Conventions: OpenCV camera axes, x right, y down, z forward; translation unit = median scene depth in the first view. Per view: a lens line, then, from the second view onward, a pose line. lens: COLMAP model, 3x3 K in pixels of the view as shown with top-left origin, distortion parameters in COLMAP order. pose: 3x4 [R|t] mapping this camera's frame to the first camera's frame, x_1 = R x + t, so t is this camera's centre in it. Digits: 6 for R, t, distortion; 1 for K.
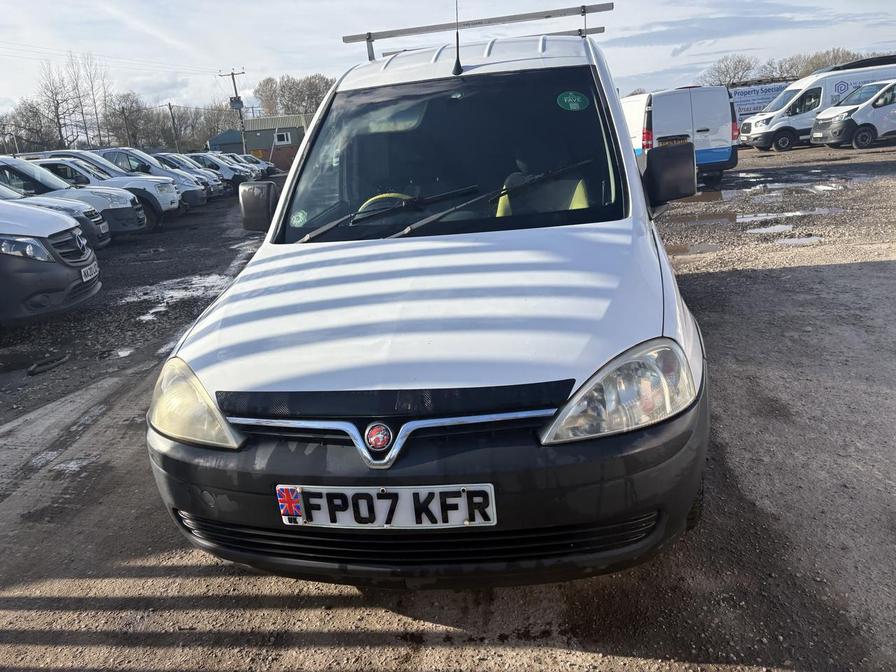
lens RADIAL K [[674.3, 0, 447.3], [0, 674.3, 334.5], [0, 0, 1]] dist [0.024527, -0.033190]
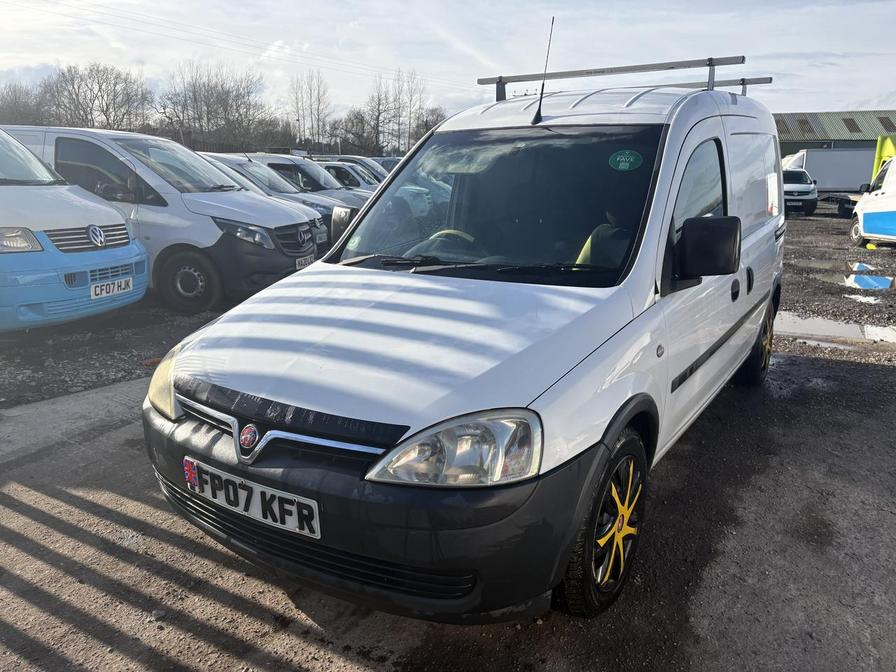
lens RADIAL K [[674.3, 0, 443.5], [0, 674.3, 344.3], [0, 0, 1]] dist [0.024527, -0.033190]
pose [[0.908080, 0.187084, -0.374686, 0.480900], [-0.192997, 0.980951, 0.022055, -0.075120], [0.371675, 0.052285, 0.926889, 0.023623]]
